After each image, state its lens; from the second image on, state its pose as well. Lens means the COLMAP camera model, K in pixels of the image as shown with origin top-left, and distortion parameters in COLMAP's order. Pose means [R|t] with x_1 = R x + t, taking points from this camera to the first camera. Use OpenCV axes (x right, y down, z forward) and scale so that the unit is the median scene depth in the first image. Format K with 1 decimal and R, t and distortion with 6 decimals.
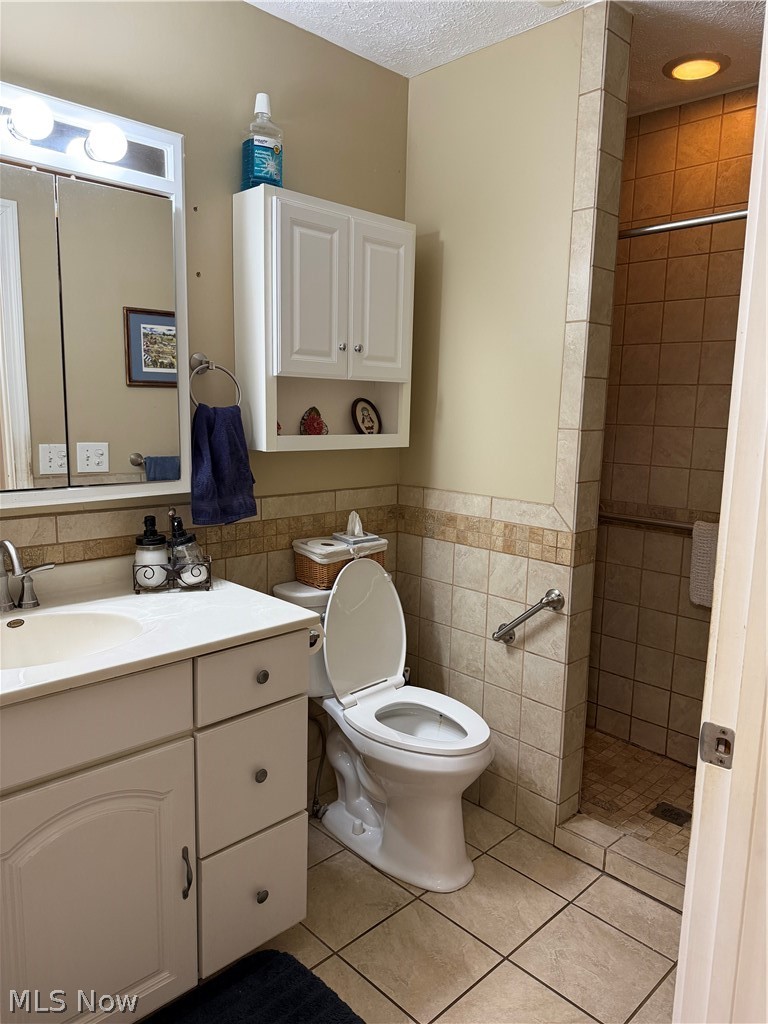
lens RADIAL K [[722.6, 0, 387.5], [0, 722.6, 511.1], [0, 0, 1]] dist [0.066586, -0.125771]
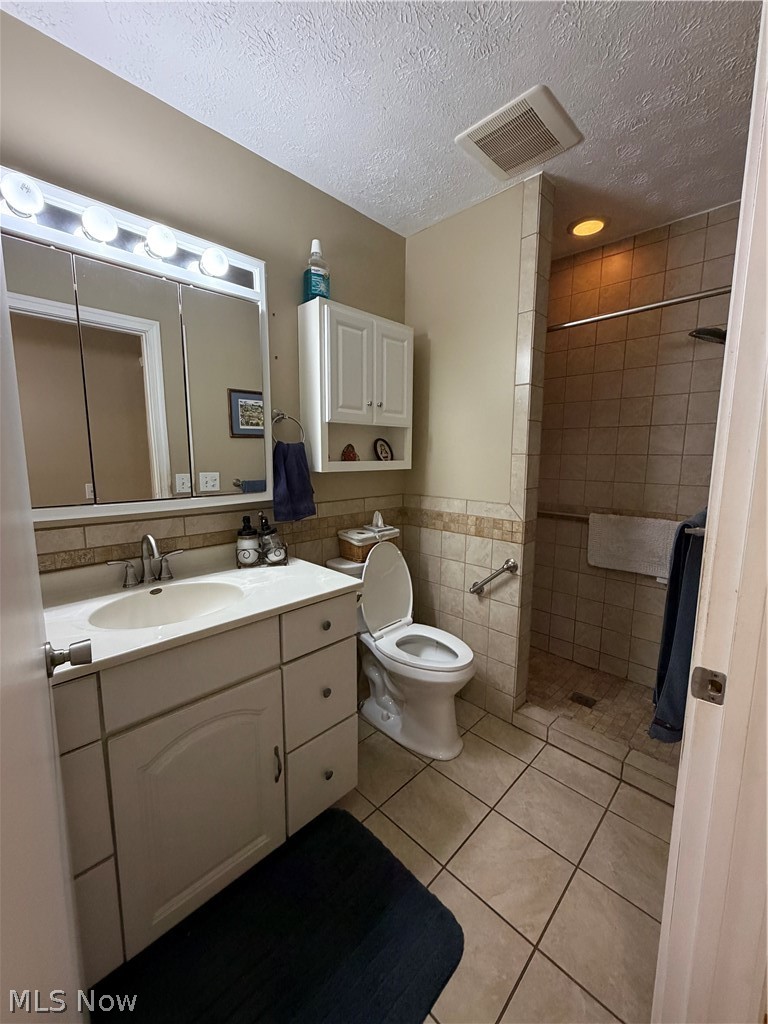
lens RADIAL K [[406.6, 0, 381.0], [0, 406.6, 508.1], [0, 0, 1]] dist [-0.020830, 0.006069]
pose [[0.999744, -0.020642, 0.009226, -0.051741], [0.020781, 0.999668, -0.015212, 0.007531], [-0.008909, 0.015399, 0.999842, 0.147920]]
